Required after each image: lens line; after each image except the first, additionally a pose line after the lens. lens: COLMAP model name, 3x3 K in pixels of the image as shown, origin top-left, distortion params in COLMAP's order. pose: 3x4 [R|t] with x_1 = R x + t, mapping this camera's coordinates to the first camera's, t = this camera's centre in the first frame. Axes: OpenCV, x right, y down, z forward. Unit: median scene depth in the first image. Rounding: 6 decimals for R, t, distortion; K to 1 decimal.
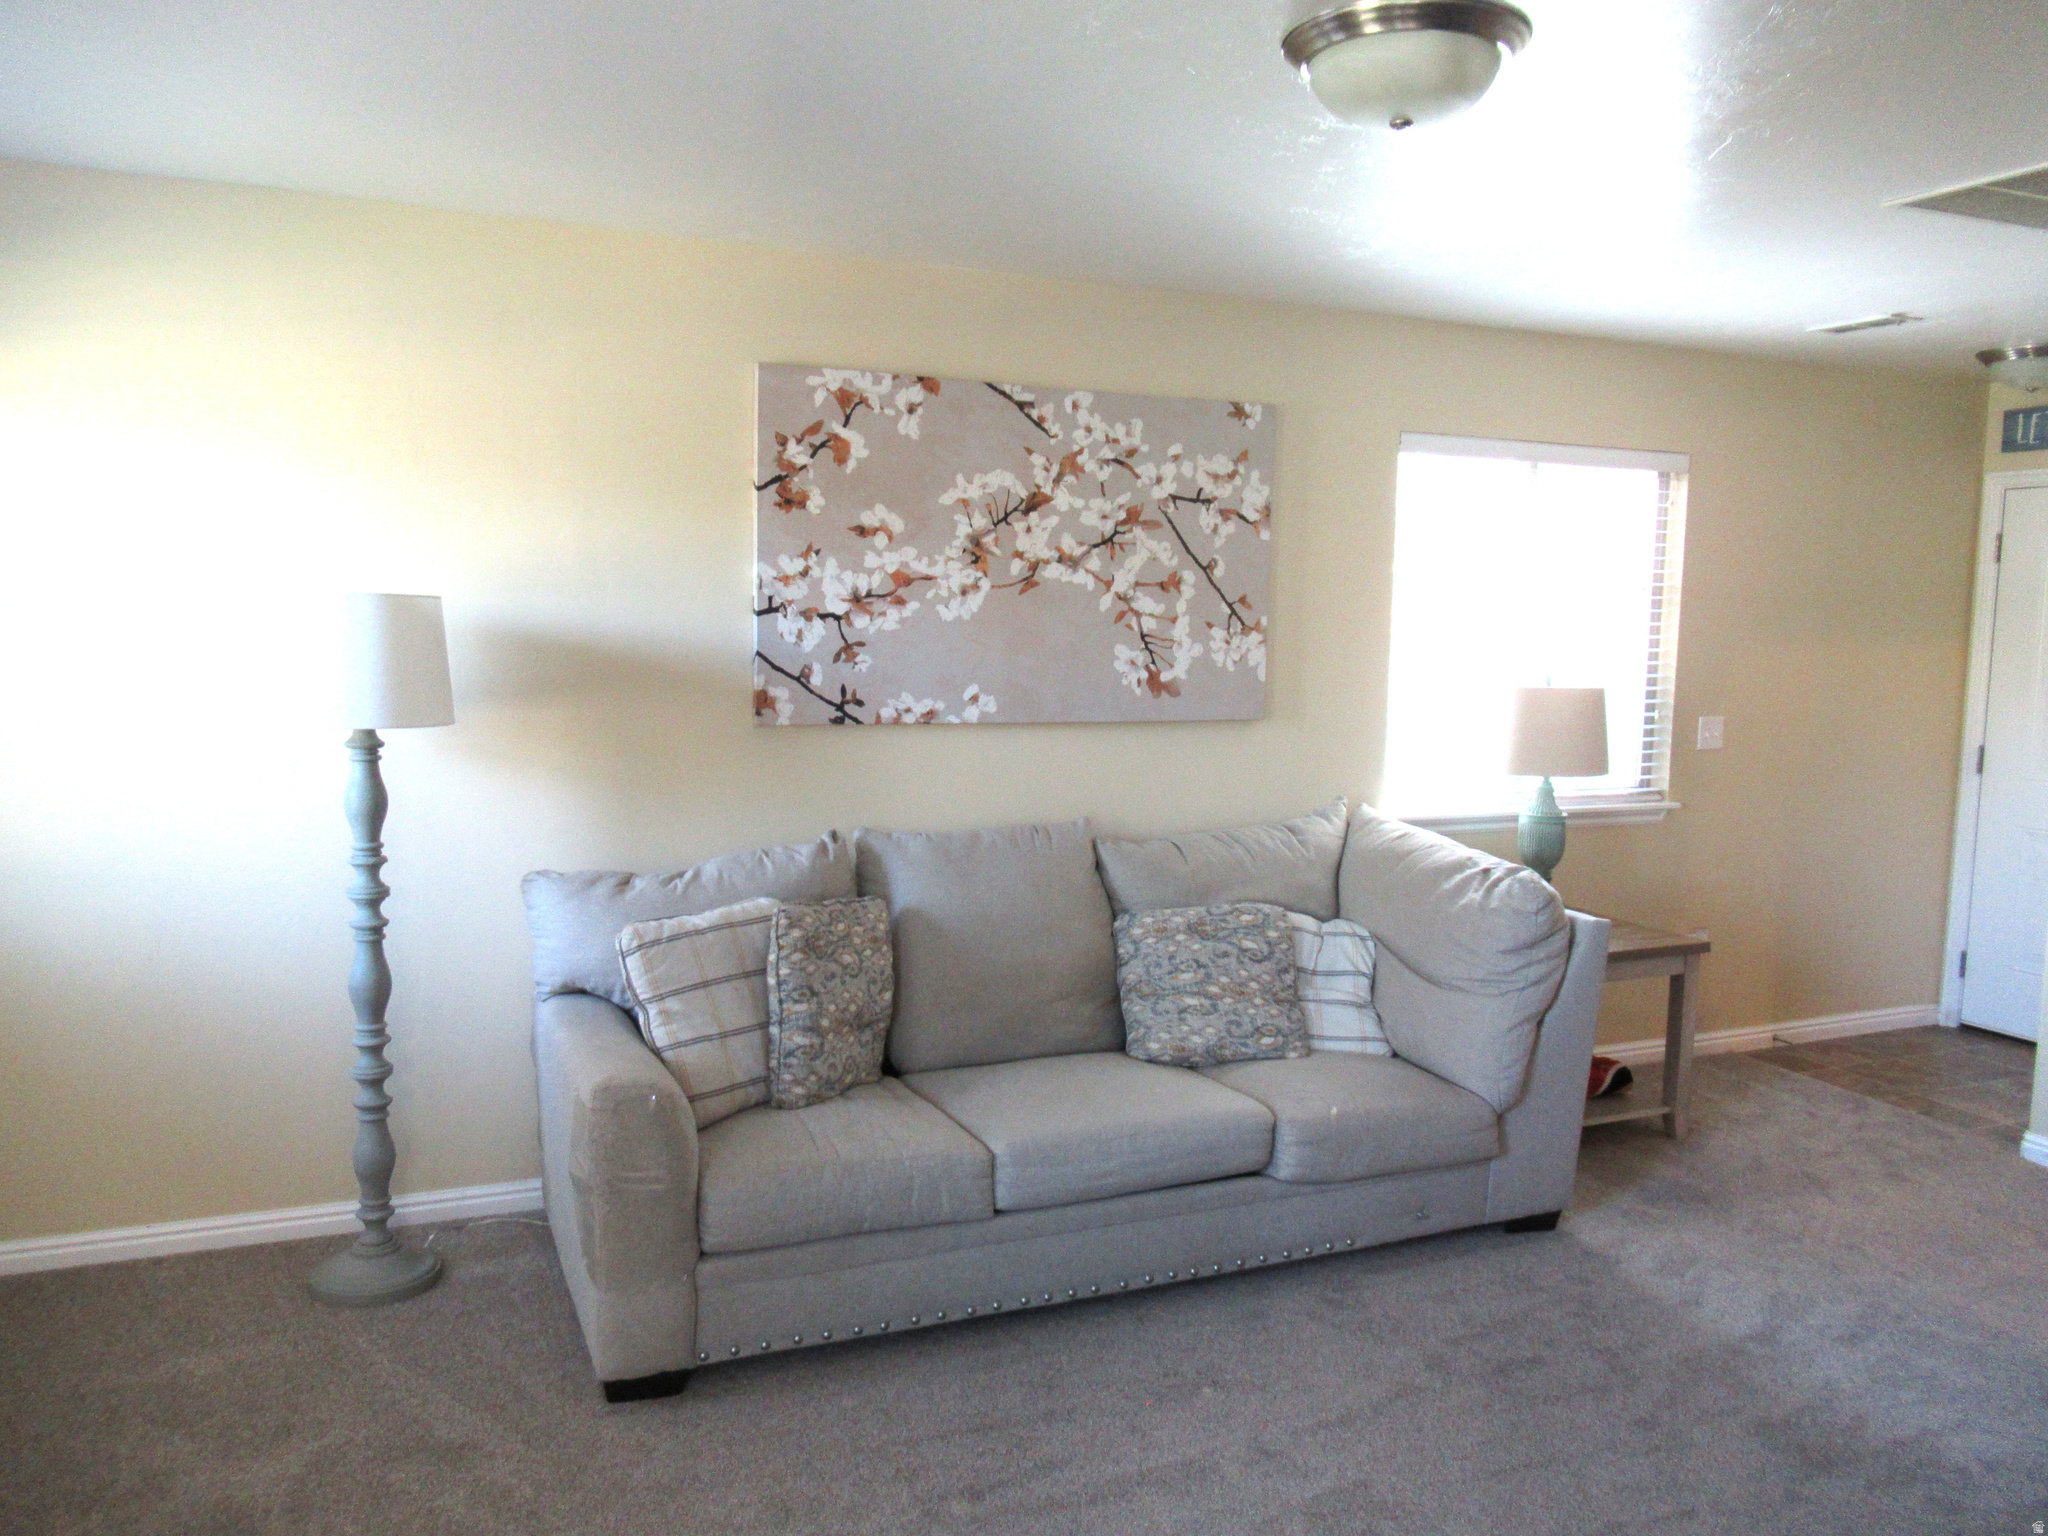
lens RADIAL K [[1533.2, 0, 1024.0], [0, 1533.2, 768.0], [0, 0, 1]] dist [0.004294, -0.005061]
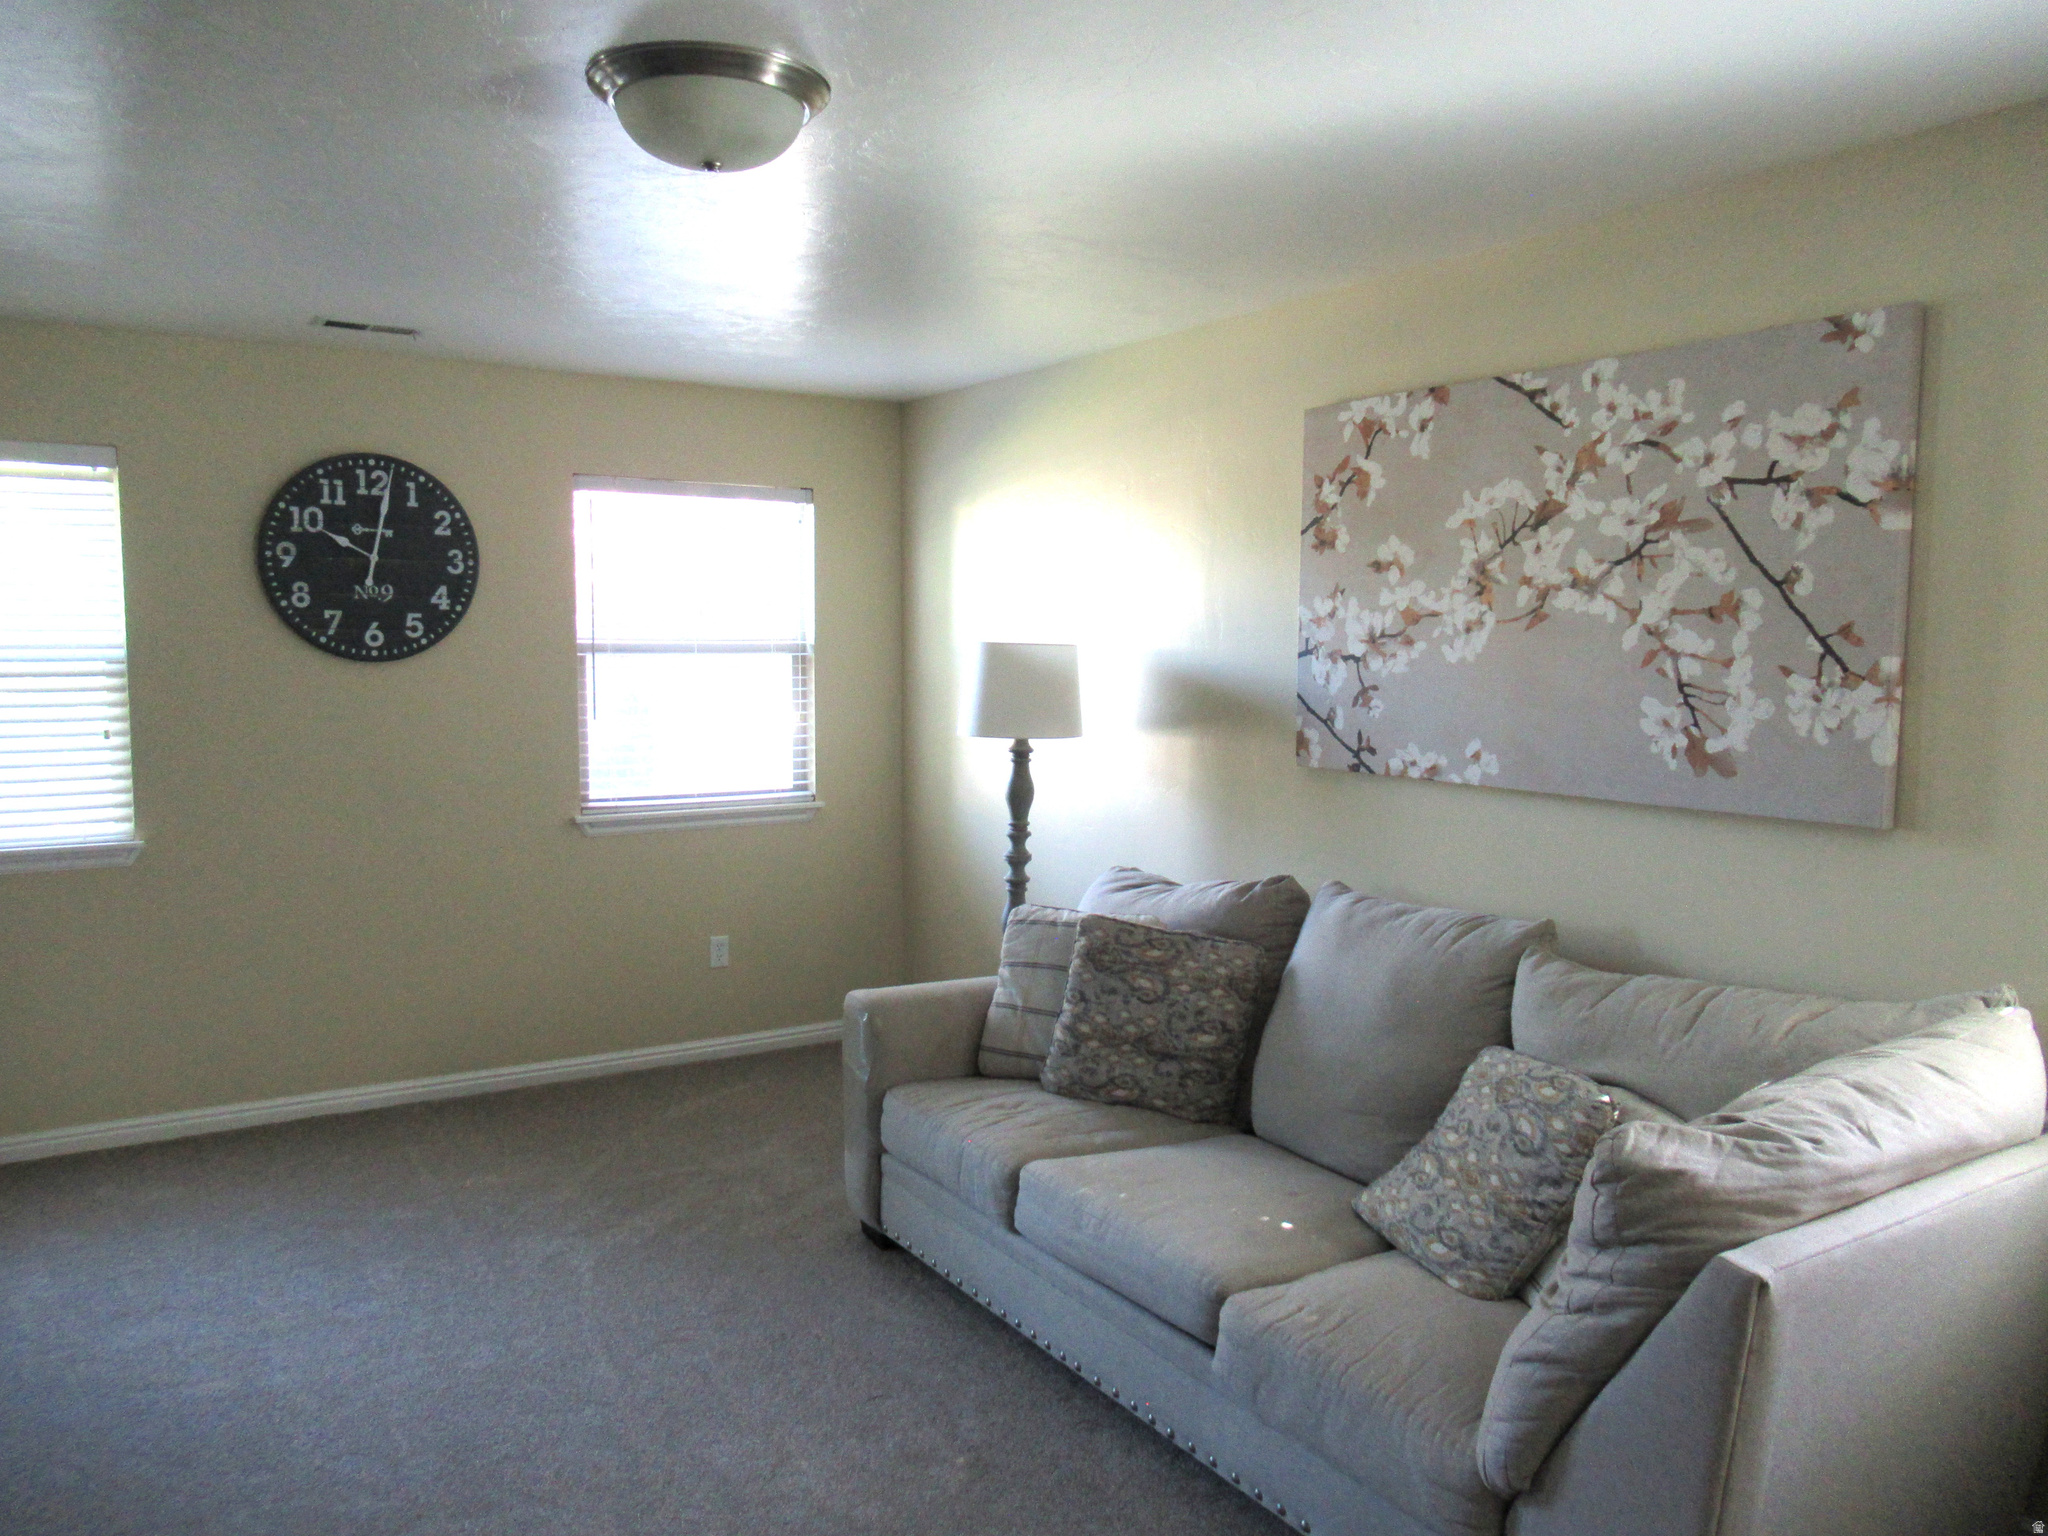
lens RADIAL K [[1533.2, 0, 1024.0], [0, 1533.2, 768.0], [0, 0, 1]] dist [0.004294, -0.005061]
pose [[0.155687, 0.064702, -0.985685, 0.749671], [-0.106677, 0.993118, 0.048340, -0.052696], [0.982029, 0.097624, 0.161518, 0.620338]]
